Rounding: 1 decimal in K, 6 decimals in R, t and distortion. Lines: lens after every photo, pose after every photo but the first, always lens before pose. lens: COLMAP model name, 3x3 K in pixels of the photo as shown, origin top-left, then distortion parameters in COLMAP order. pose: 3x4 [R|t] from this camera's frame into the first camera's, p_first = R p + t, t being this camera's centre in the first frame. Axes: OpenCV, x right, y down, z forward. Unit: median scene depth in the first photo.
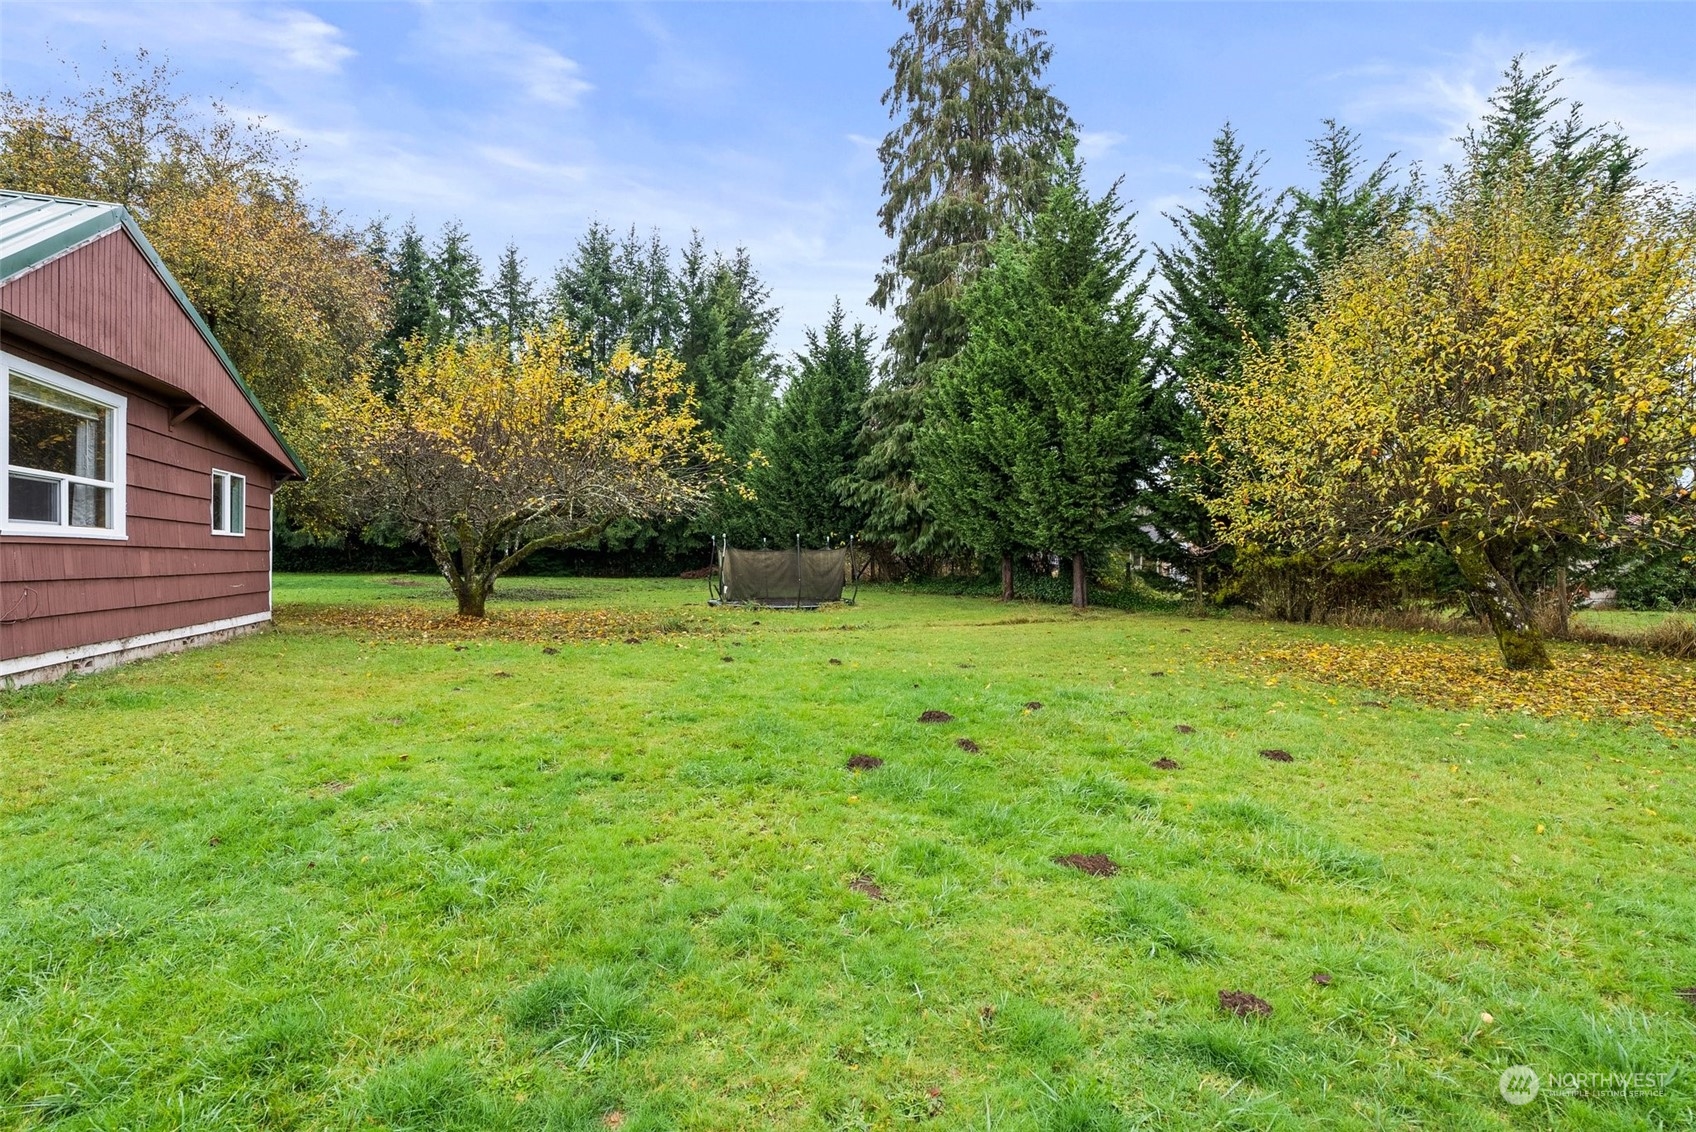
lens RADIAL K [[783.4, 0, 853.1], [0, 783.4, 548.2], [0, 0, 1]] dist [-0.050429, 0.020828]
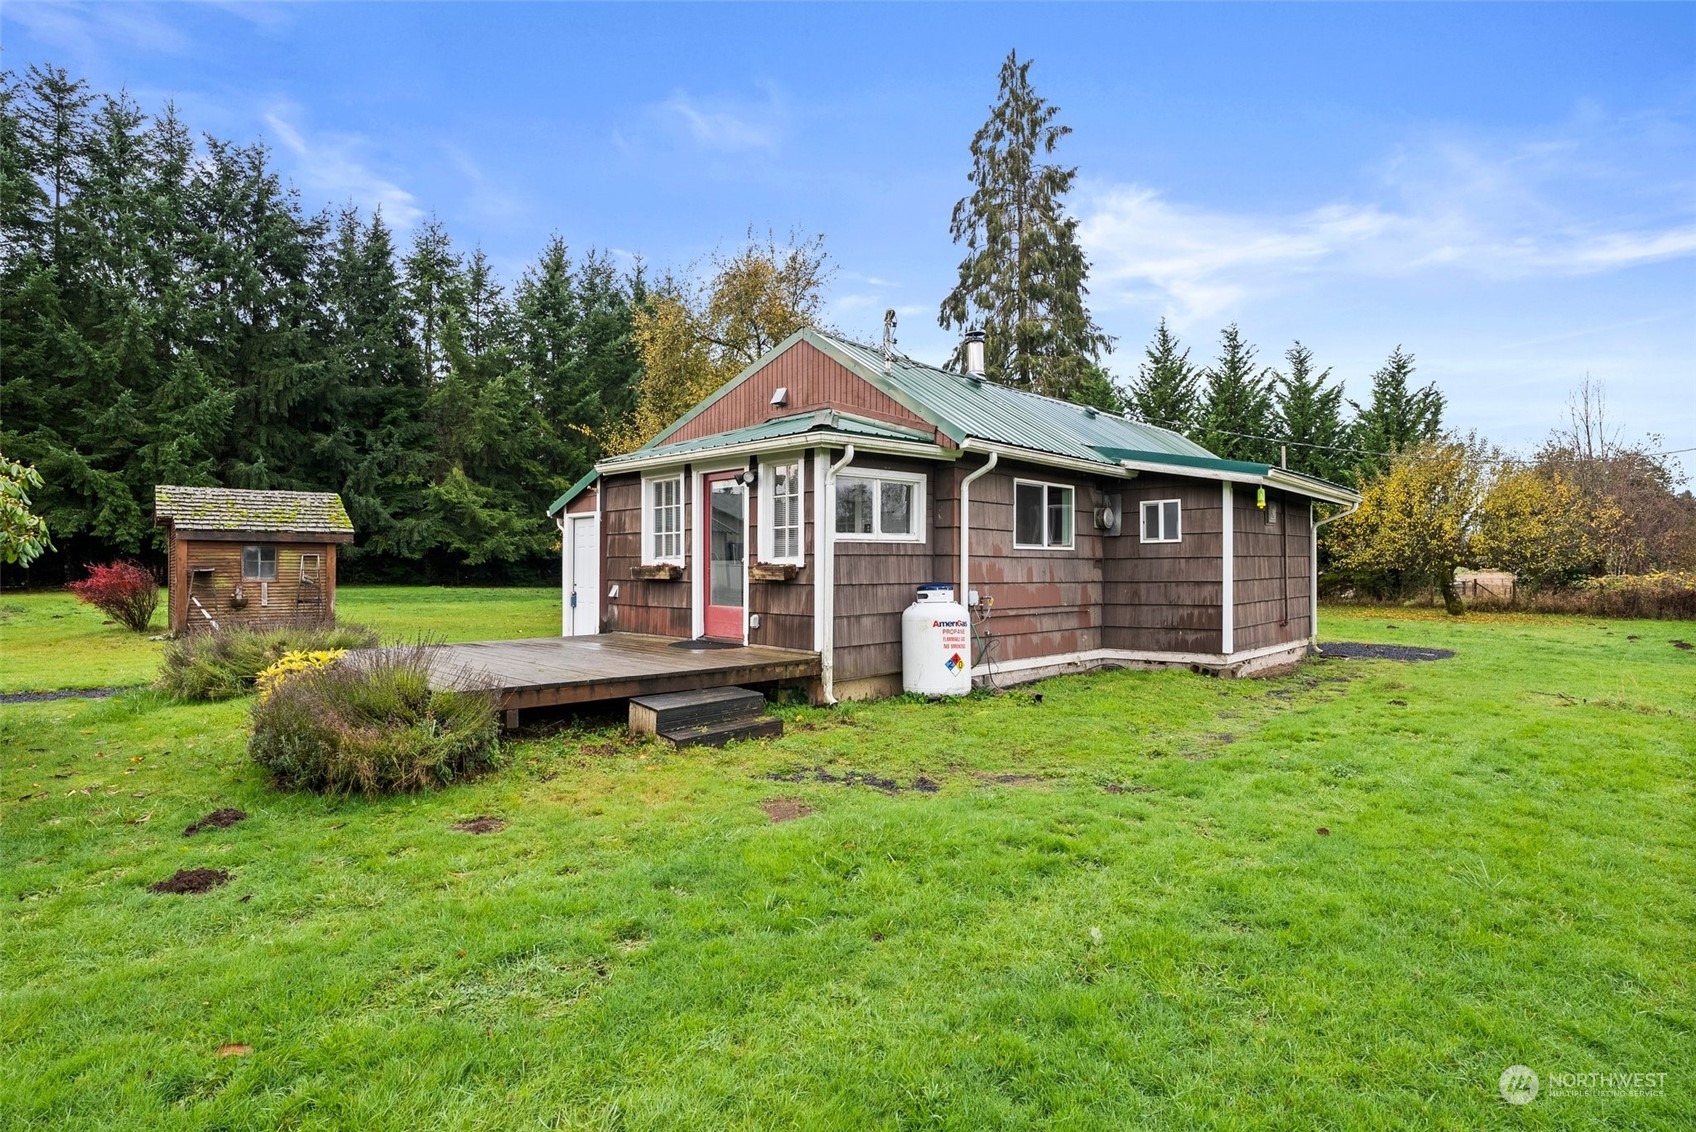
lens RADIAL K [[824.0, 0, 848.0], [0, 824.0, 566.0], [0, 0, 1]] dist [-0.053624, 0.023183]
pose [[0.912548, -0.003080, 0.408958, -1.111807], [-0.001633, 0.999936, 0.011174, -0.009146], [-0.408966, -0.010865, 0.912485, -0.369255]]
